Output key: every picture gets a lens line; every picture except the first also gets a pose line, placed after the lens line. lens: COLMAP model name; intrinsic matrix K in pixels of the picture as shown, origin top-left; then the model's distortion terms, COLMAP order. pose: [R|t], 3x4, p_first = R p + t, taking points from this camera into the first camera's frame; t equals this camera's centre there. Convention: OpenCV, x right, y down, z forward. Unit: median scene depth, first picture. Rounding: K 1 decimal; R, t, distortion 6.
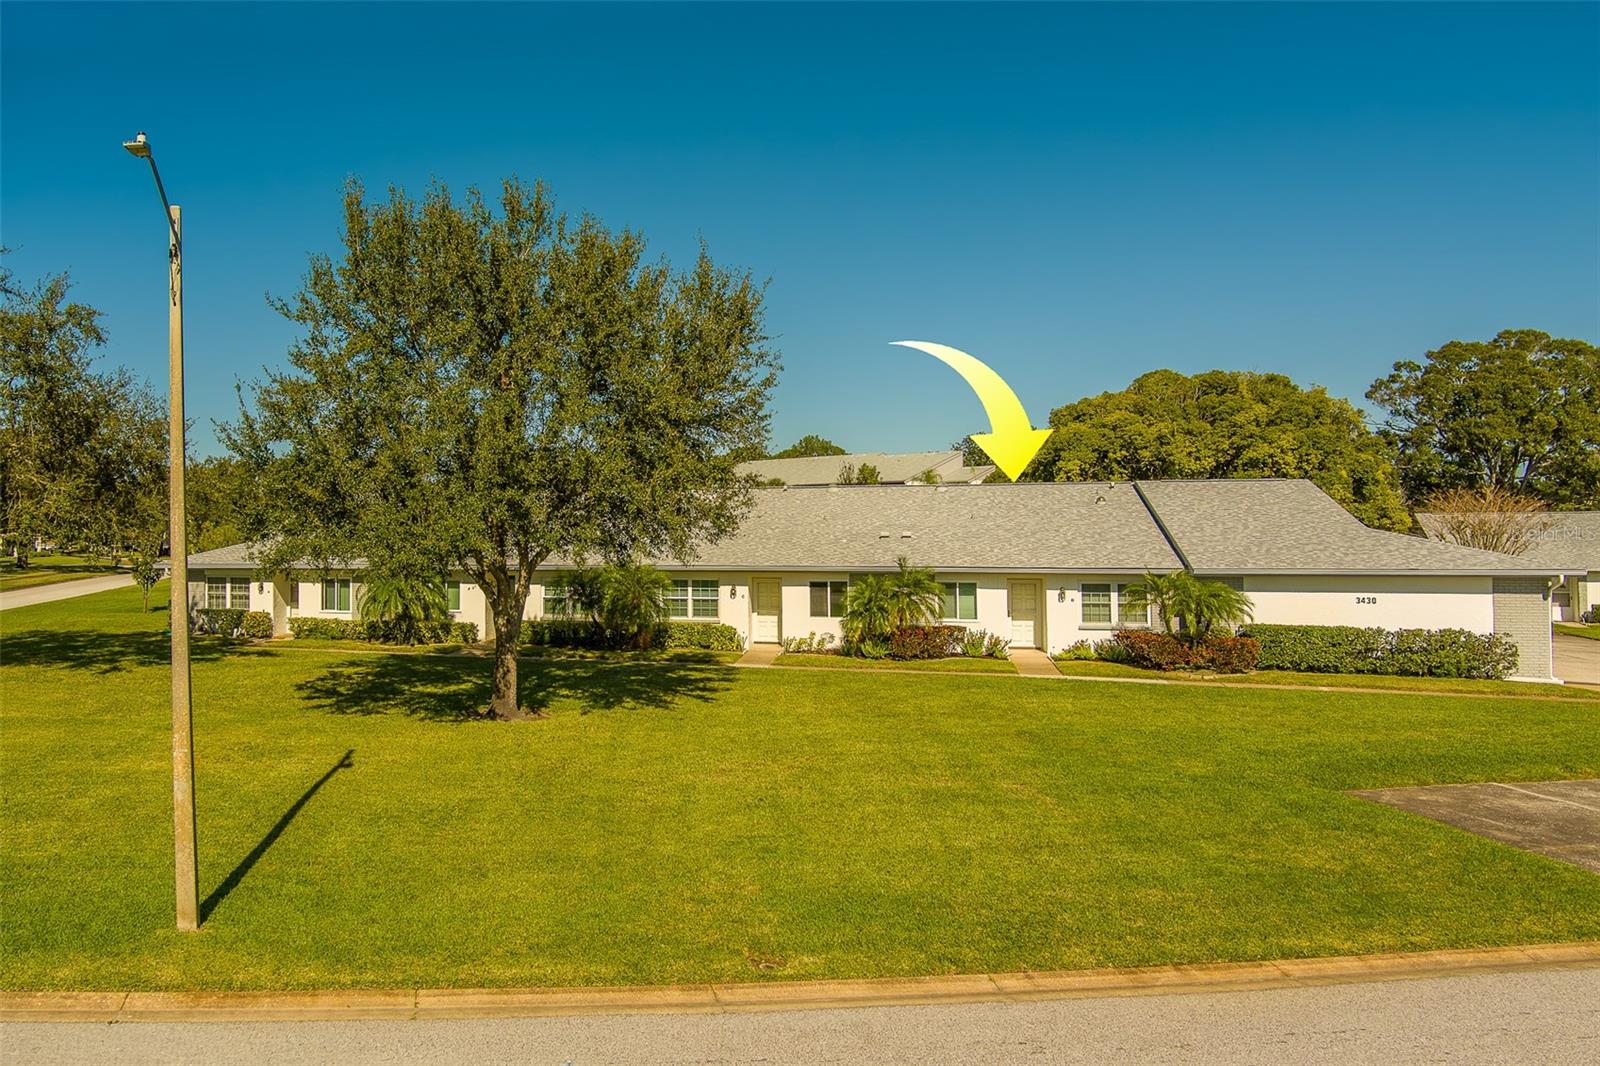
lens RADIAL K [[1200.1, 0, 745.4], [0, 1200.1, 534.7], [0, 0, 1]] dist [-0.040393, 0.004674]
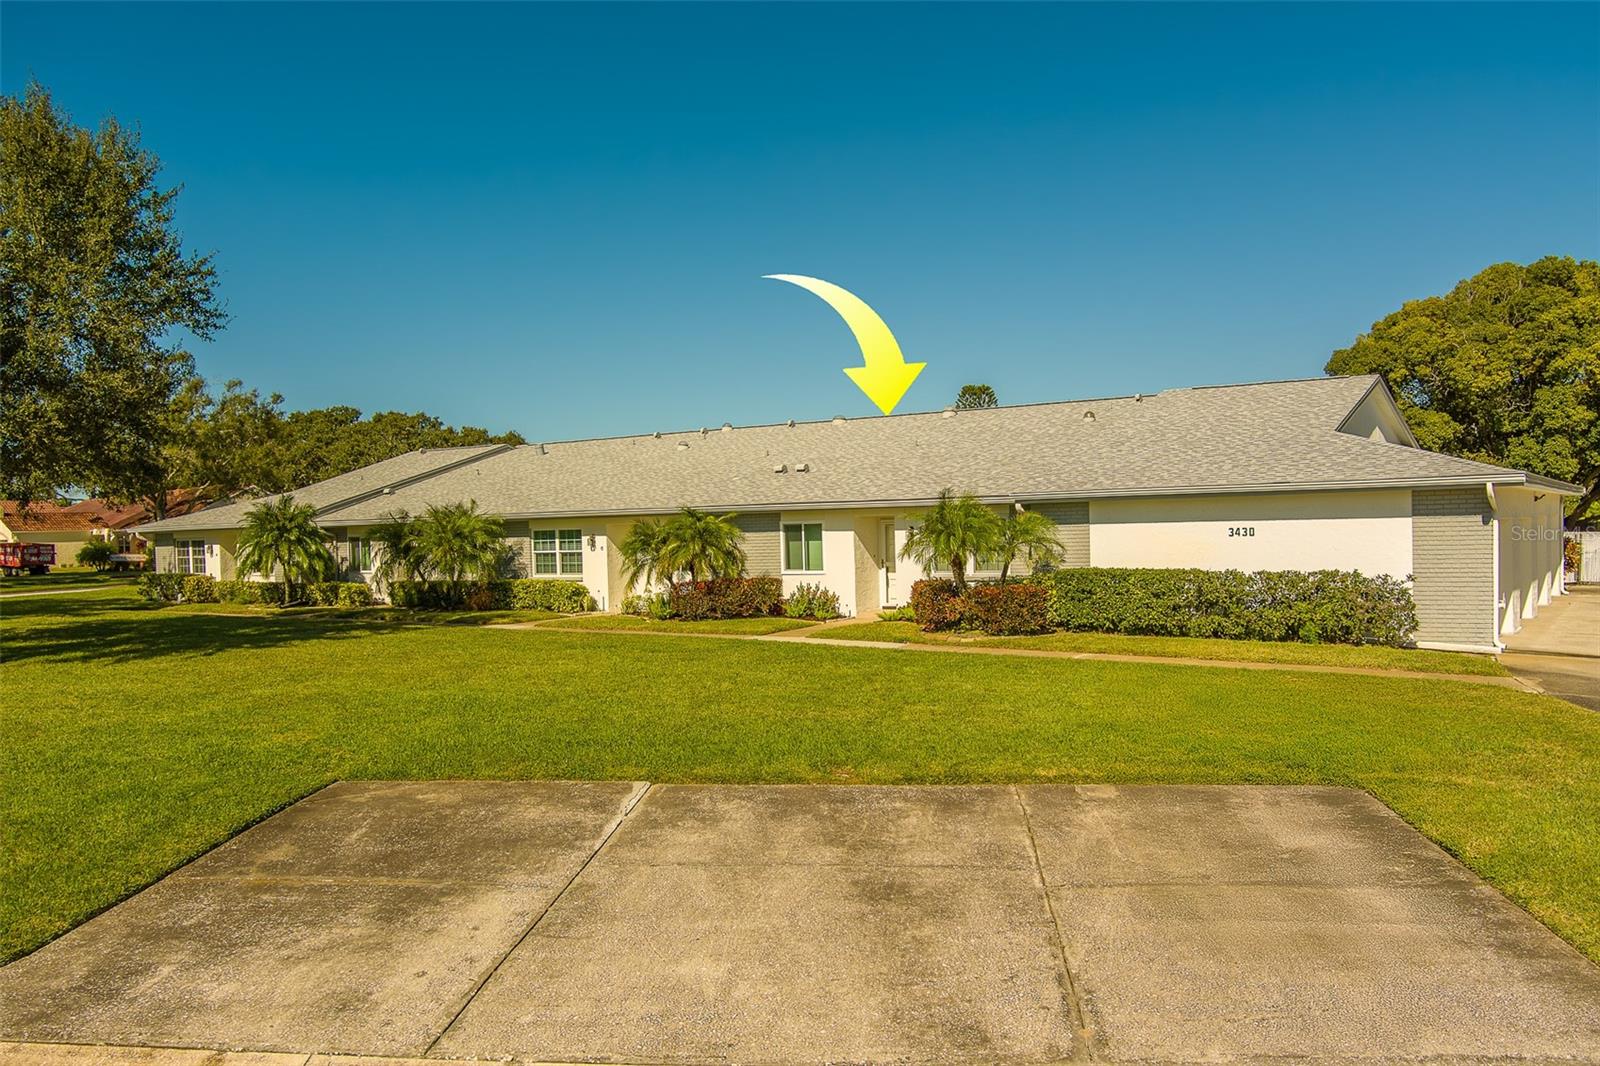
lens RADIAL K [[1330.0, 0, 792.6], [0, 1330.0, 530.8], [0, 0, 1]] dist [-0.062143, 0.005247]
pose [[0.955212, -0.019207, -0.295297, 0.468803], [0.023766, 0.999647, 0.011858, 0.037245], [0.294966, -0.018345, 0.955332, 0.186039]]
